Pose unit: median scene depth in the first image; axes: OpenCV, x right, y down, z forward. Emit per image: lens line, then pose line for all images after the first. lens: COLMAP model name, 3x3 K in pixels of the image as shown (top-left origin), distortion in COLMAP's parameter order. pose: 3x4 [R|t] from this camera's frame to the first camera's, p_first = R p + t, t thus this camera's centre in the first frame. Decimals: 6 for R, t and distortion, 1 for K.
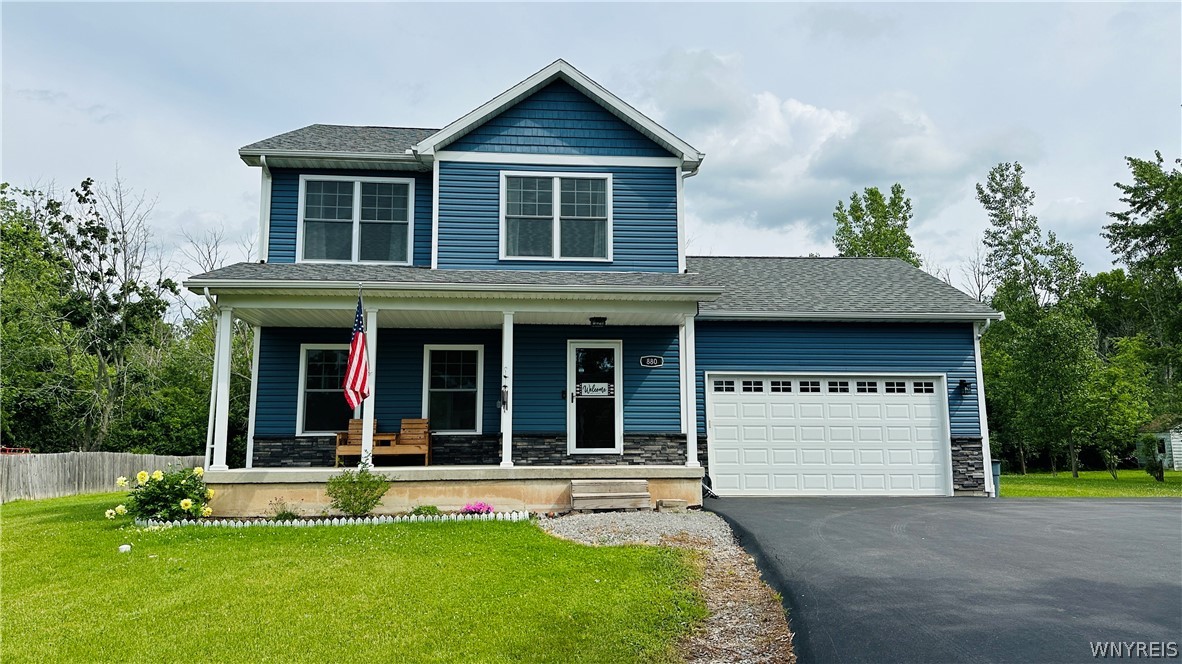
lens RADIAL K [[810.3, 0, 585.7], [0, 810.3, 336.0], [0, 0, 1]] dist [0.153389, -0.271401]
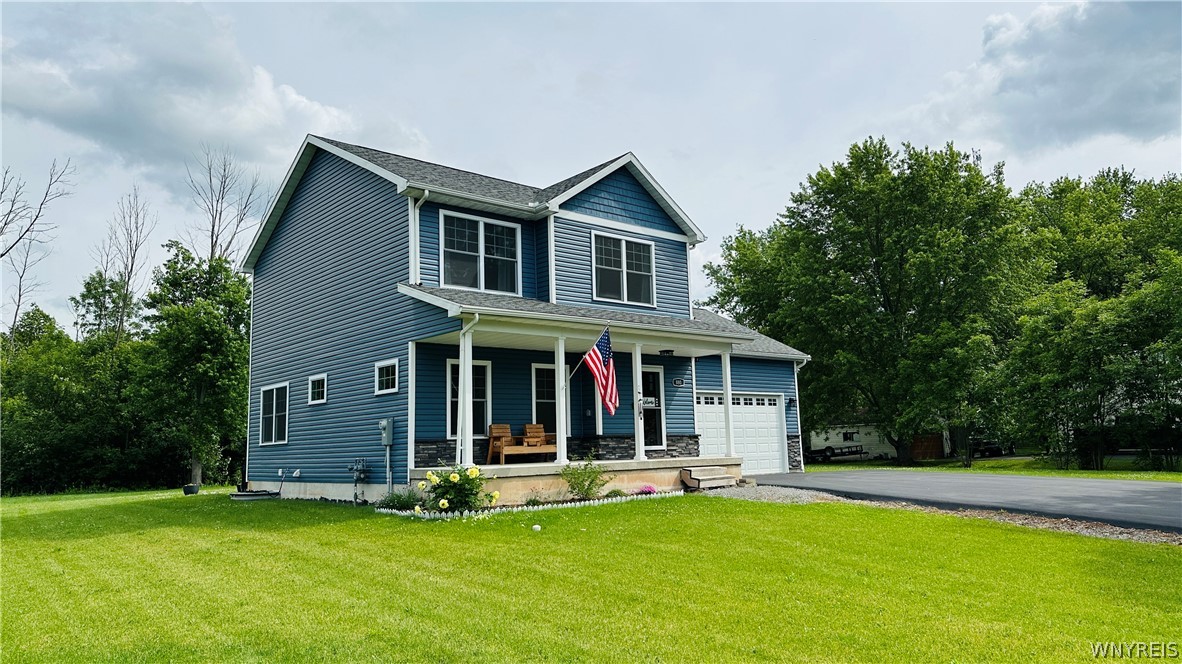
lens RADIAL K [[842.1, 0, 591.0], [0, 842.1, 332.0], [0, 0, 1]] dist [0.159424, -0.001175]
pose [[0.801984, 0.059877, 0.594338, -0.873127], [-0.055899, 0.998120, -0.025128, -0.009528], [-0.594725, -0.013071, 0.803823, -0.063633]]
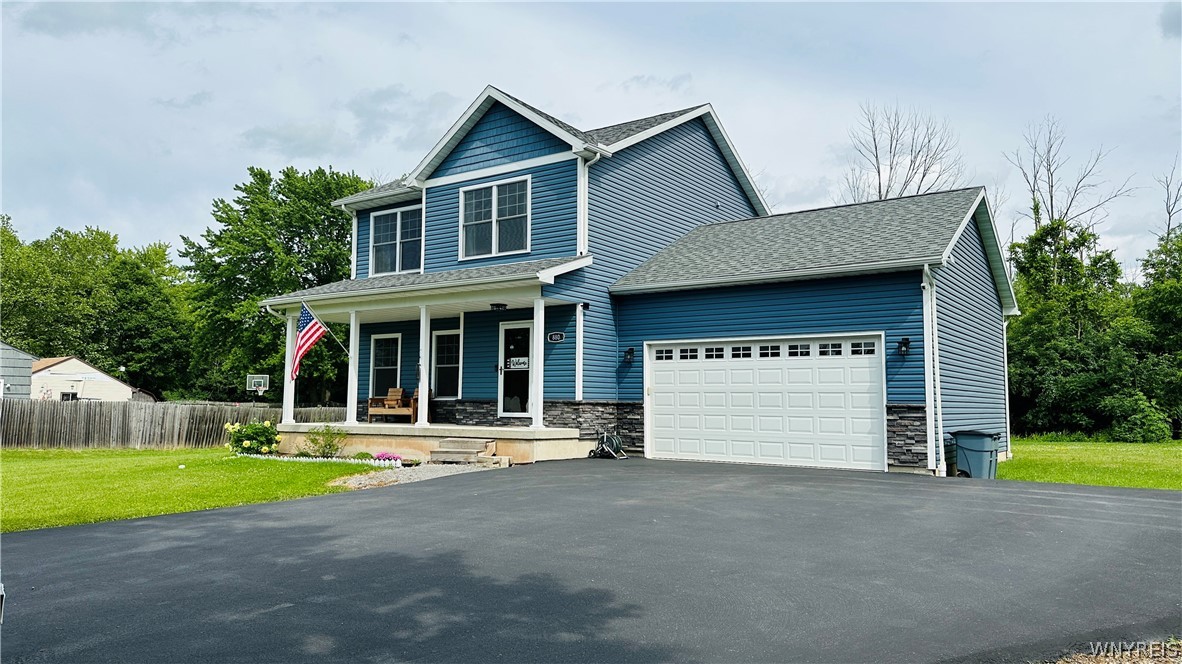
lens RADIAL K [[810.3, 0, 585.7], [0, 810.3, 336.0], [0, 0, 1]] dist [0.153389, -0.271401]
pose [[0.775263, -0.044901, -0.630041, 0.804025], [0.076099, 0.996844, 0.022597, 0.007198], [0.627038, -0.065464, 0.776233, 0.143636]]
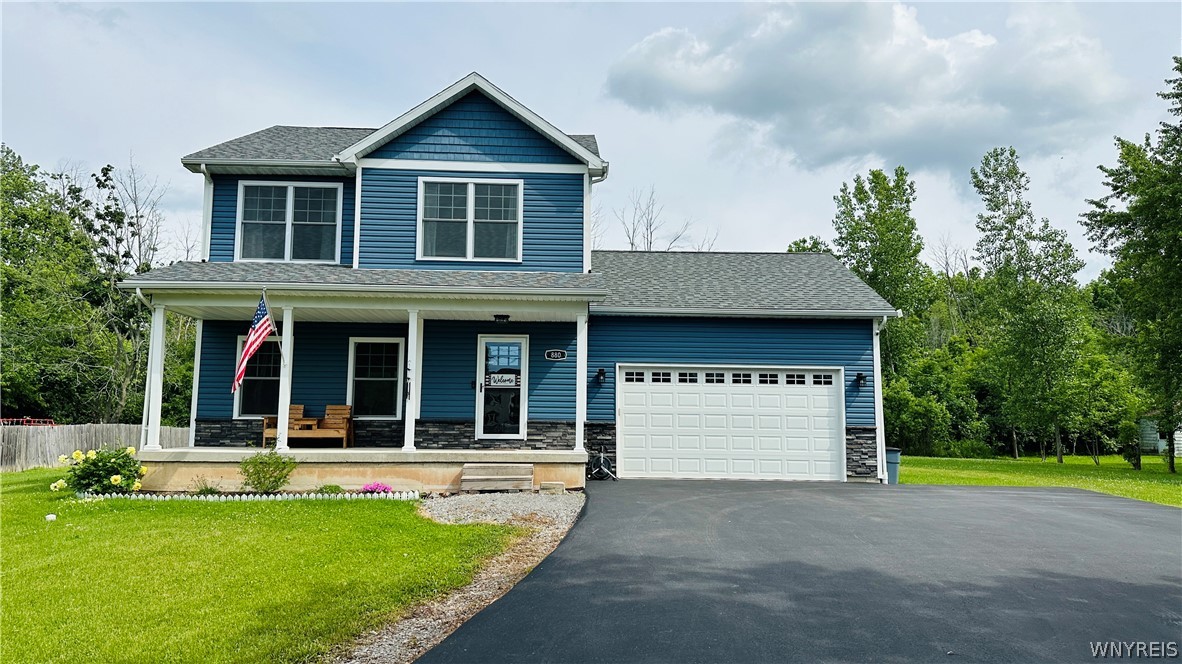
lens RADIAL K [[810.3, 0, 585.7], [0, 810.3, 336.0], [0, 0, 1]] dist [0.153389, -0.271401]
pose [[0.998714, 0.008652, -0.049948, 0.170508], [-0.007086, 0.999481, 0.031429, -0.027484], [0.050194, -0.031034, 0.998257, -0.077289]]
